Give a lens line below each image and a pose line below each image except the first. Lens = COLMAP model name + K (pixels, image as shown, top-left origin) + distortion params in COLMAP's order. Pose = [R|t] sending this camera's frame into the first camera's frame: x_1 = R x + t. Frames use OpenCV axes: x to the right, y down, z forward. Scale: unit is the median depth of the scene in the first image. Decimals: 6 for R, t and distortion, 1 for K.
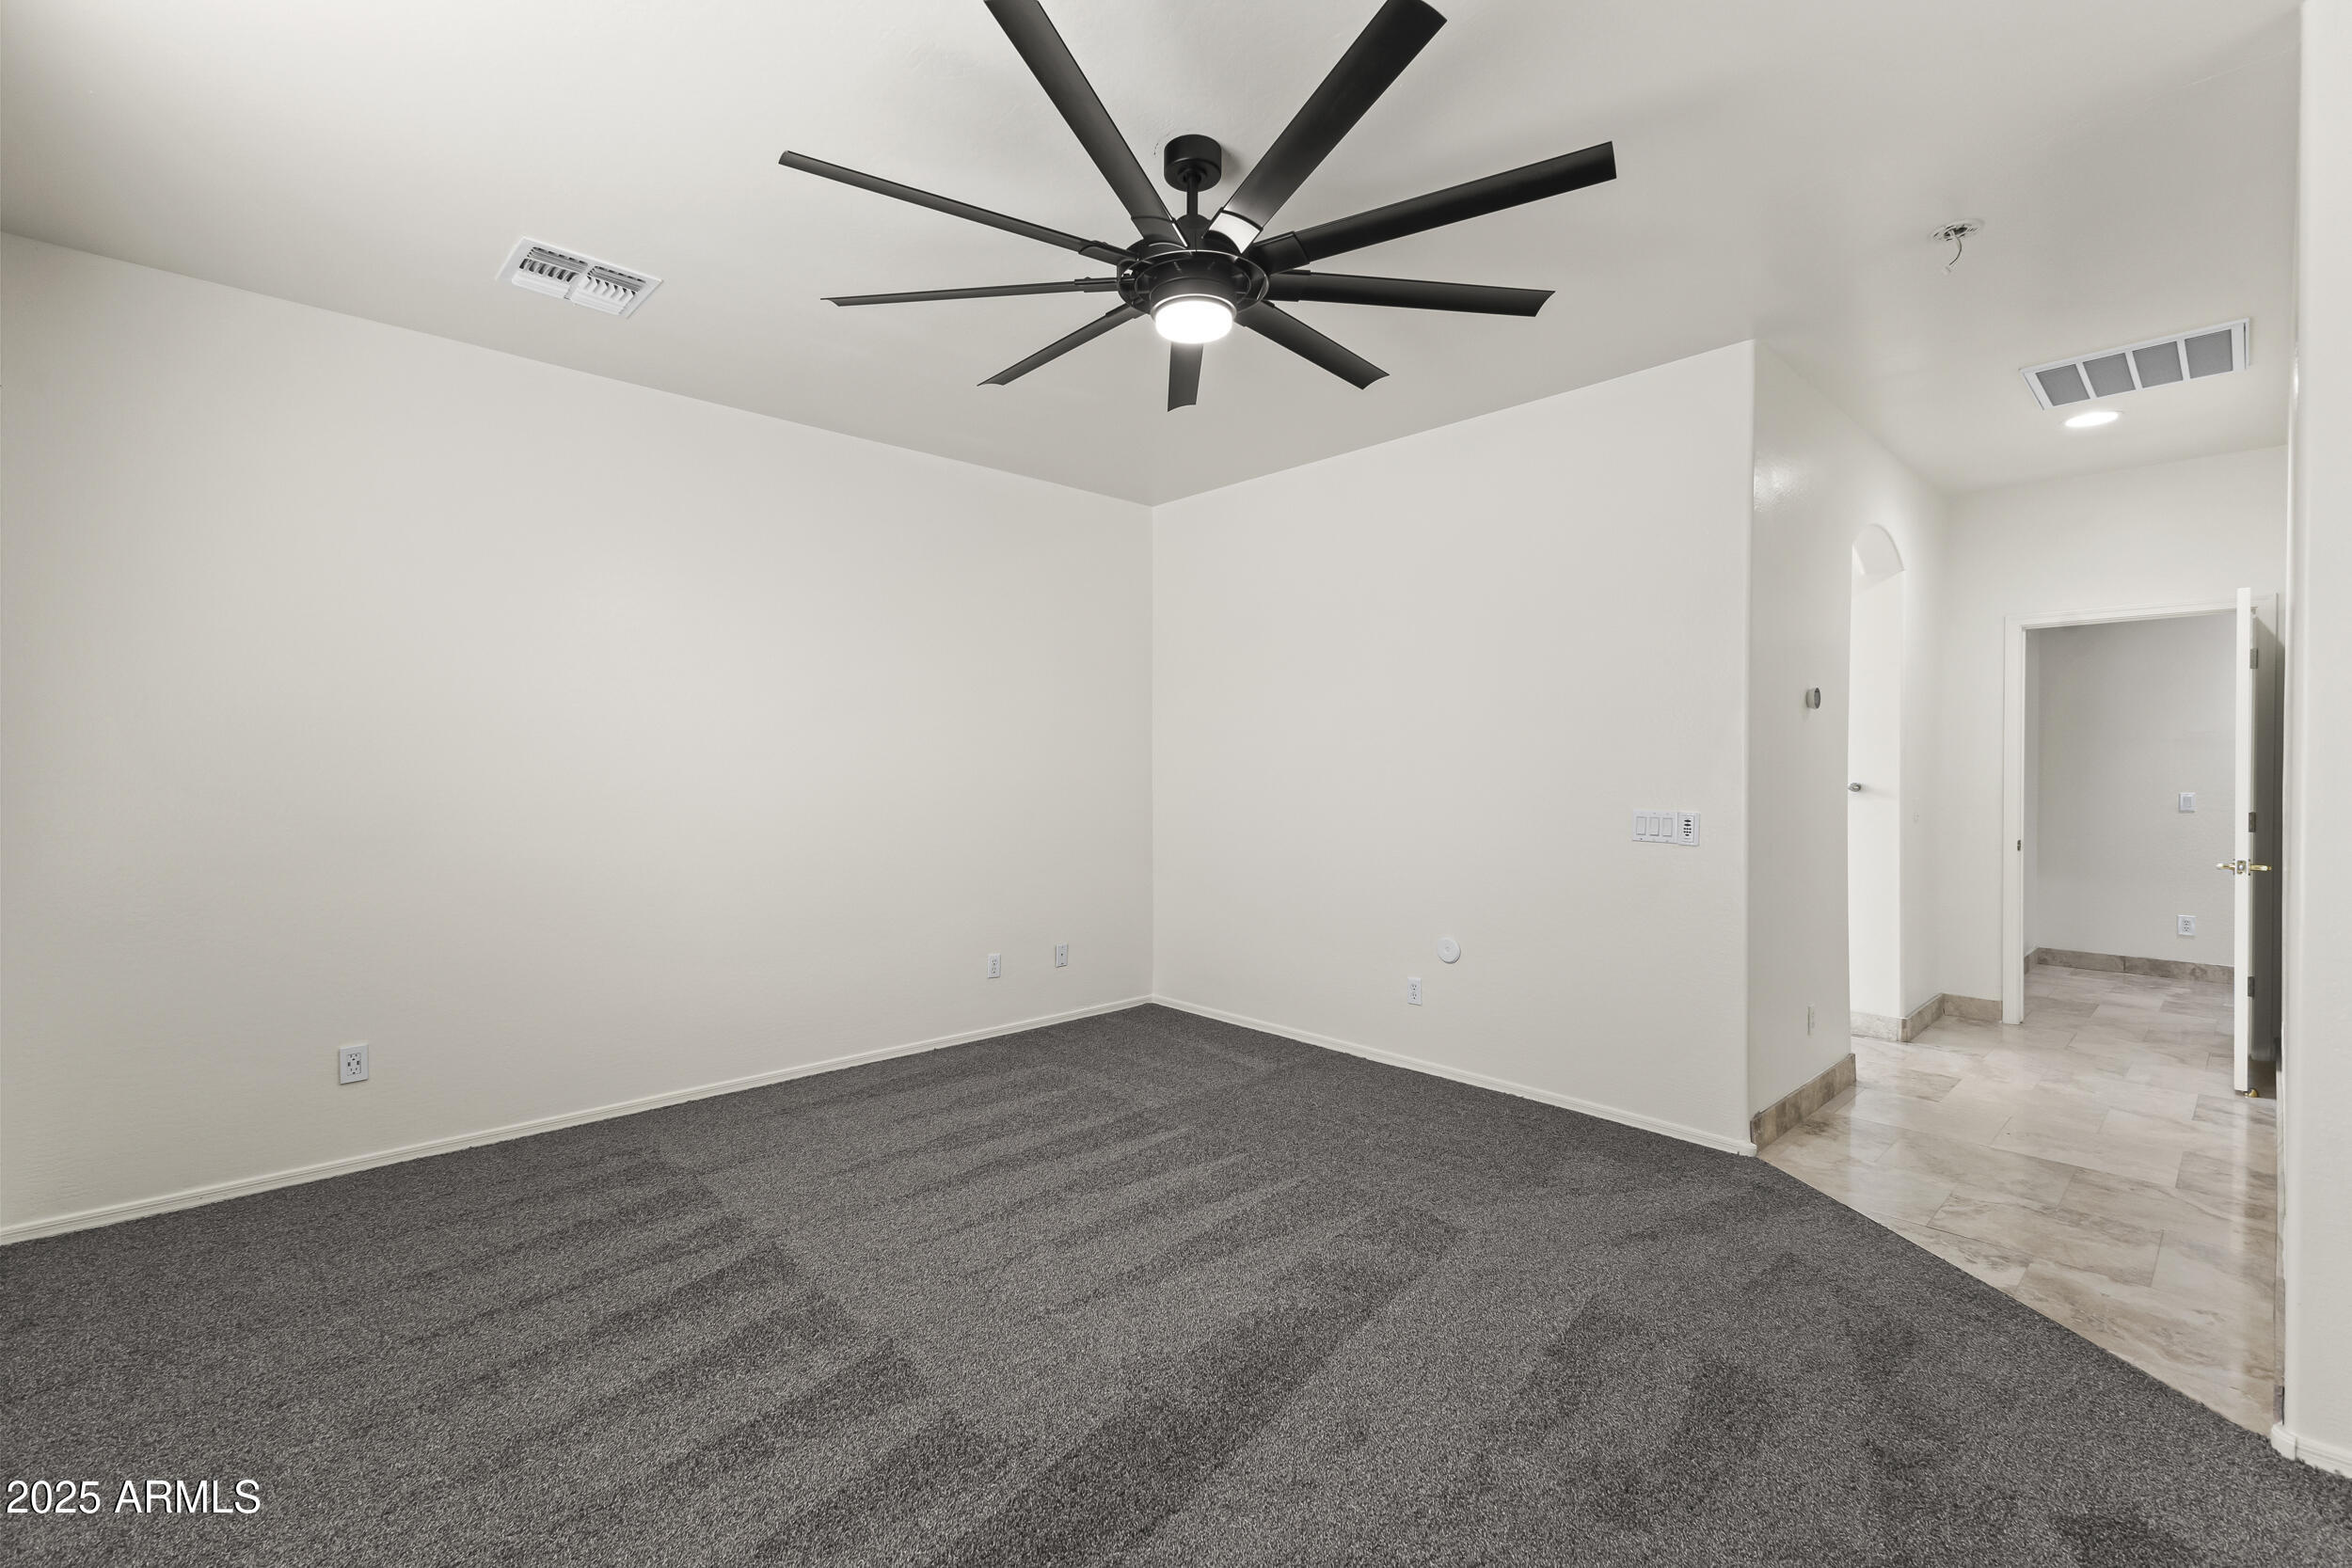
lens RADIAL K [[1007.1, 0, 1176.0], [0, 1007.1, 784.0], [0, 0, 1]] dist [0.017658, -0.001074]
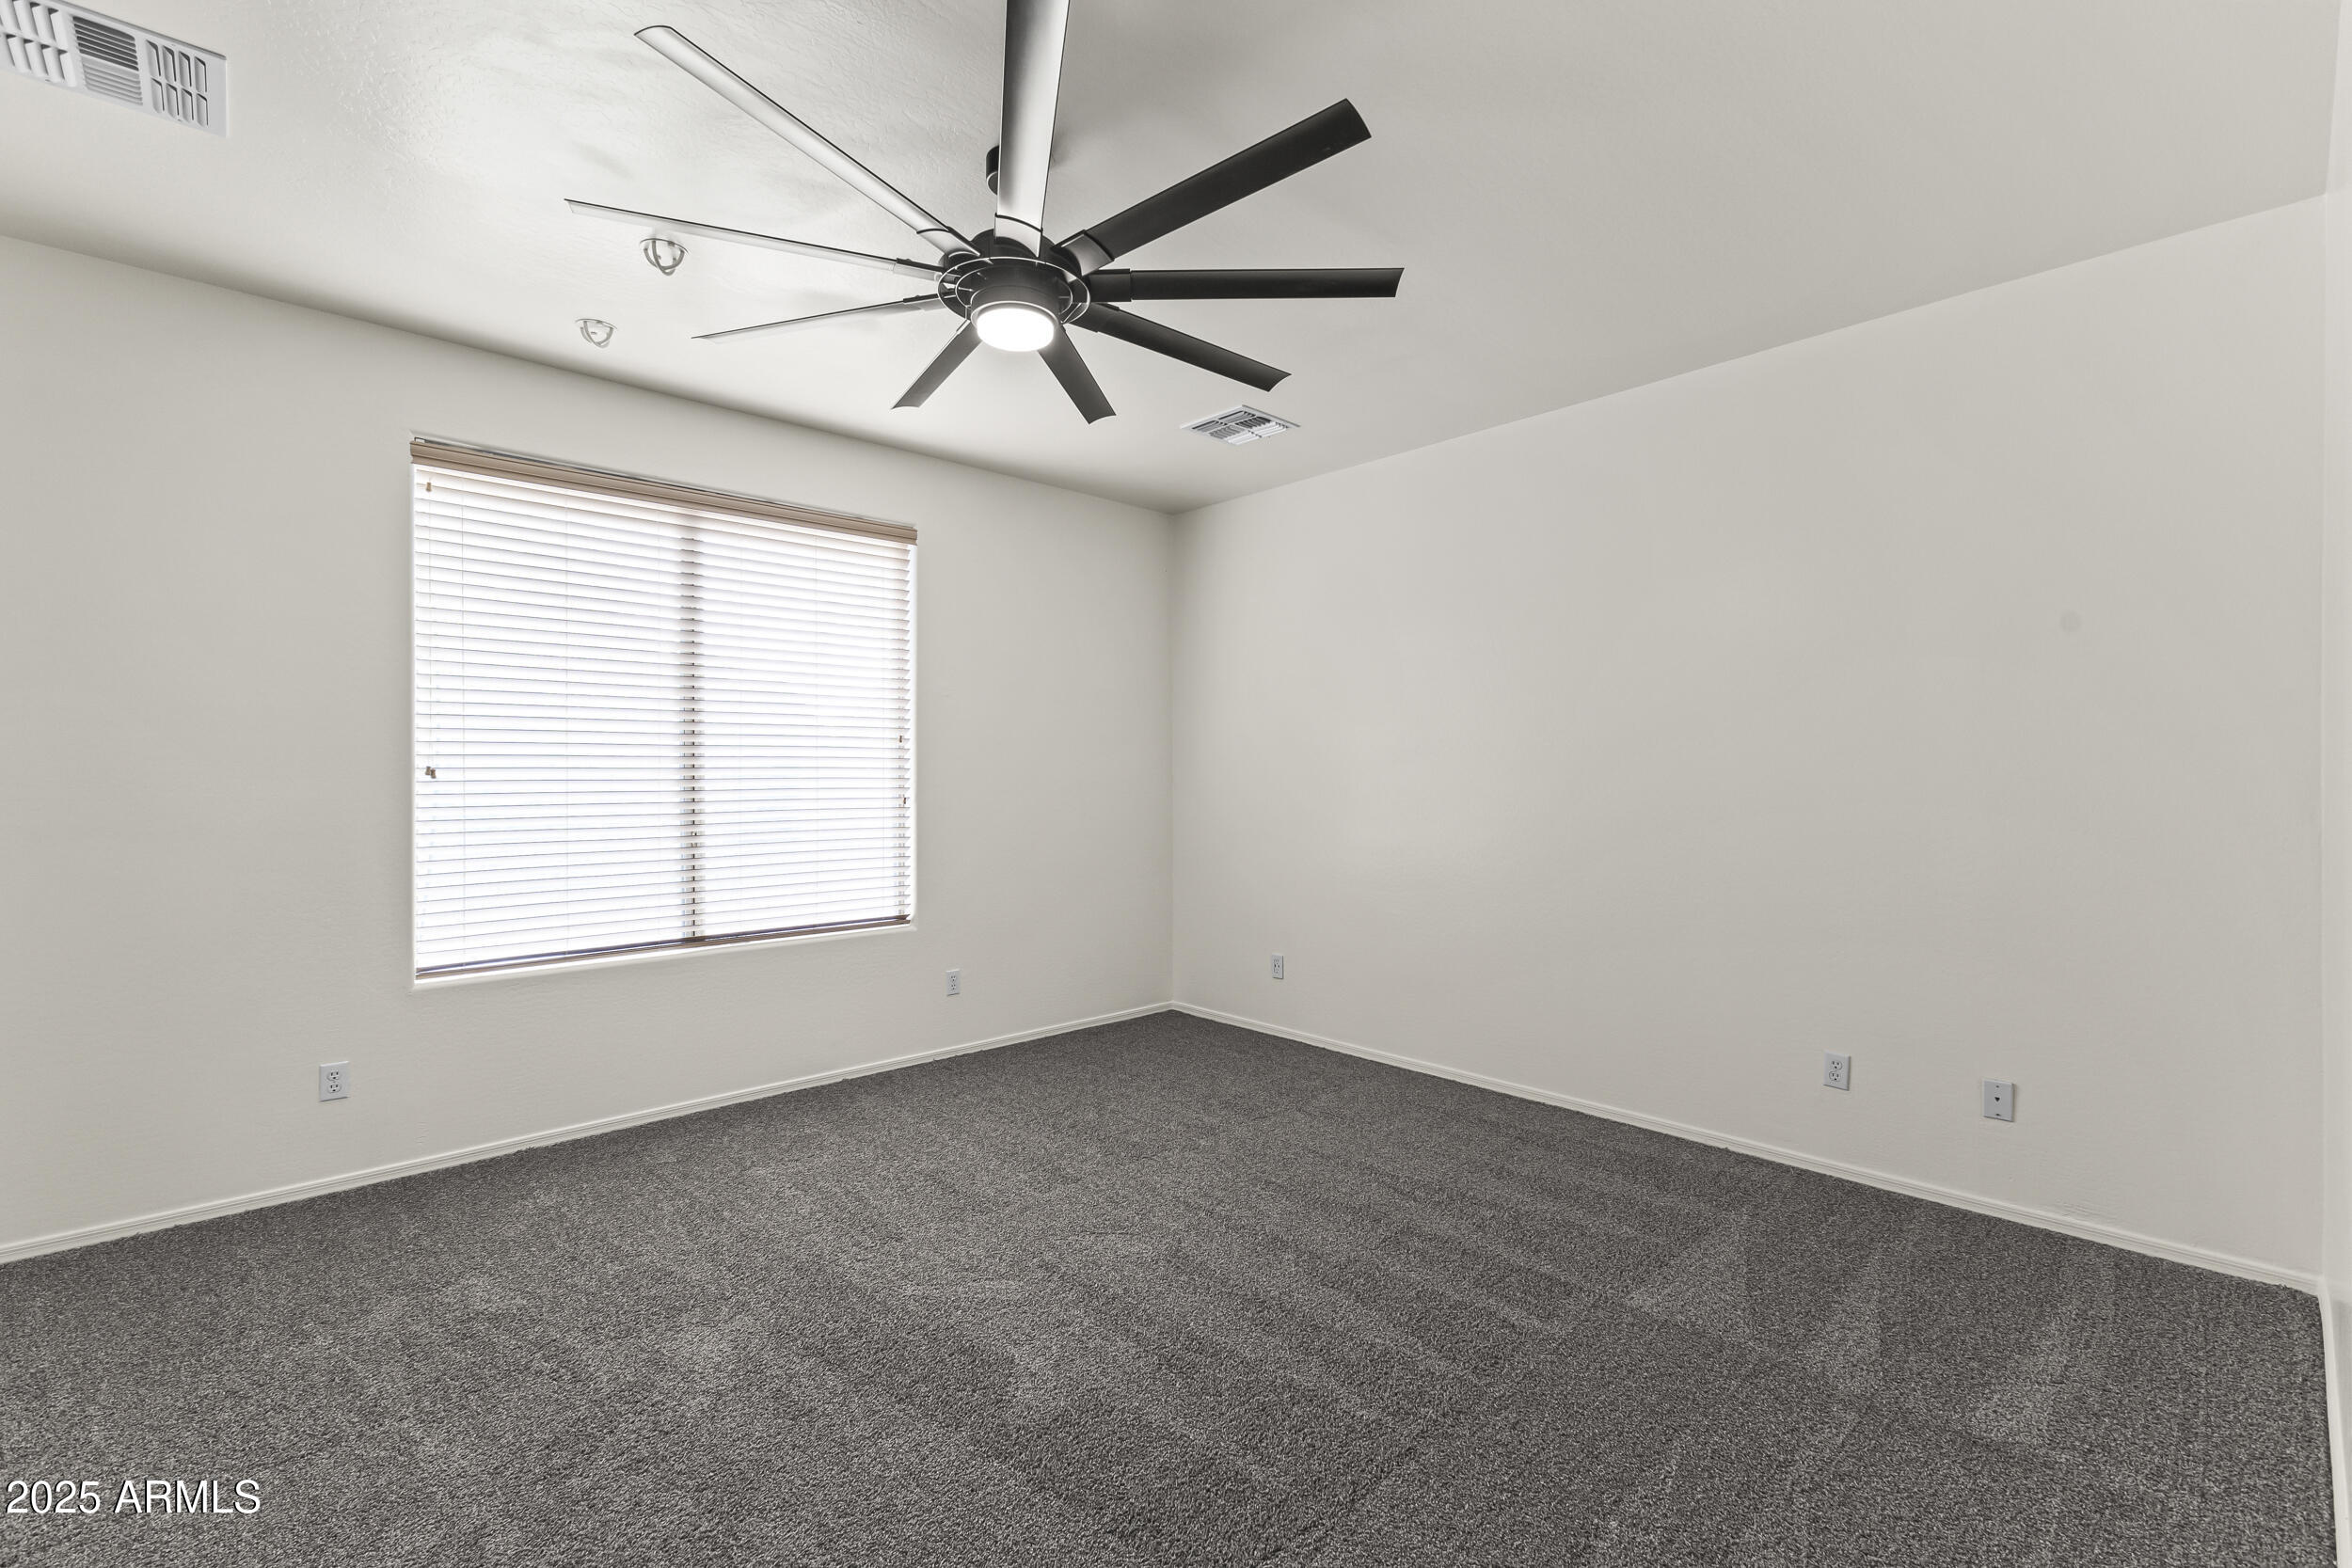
lens RADIAL K [[1007.1, 0, 1176.0], [0, 1007.1, 784.0], [0, 0, 1]] dist [0.017658, -0.001074]
pose [[0.021323, 0.008315, -0.999738, 0.613970], [-0.016430, 0.999833, 0.007965, -0.010322], [0.999638, 0.016256, 0.021456, 0.690054]]
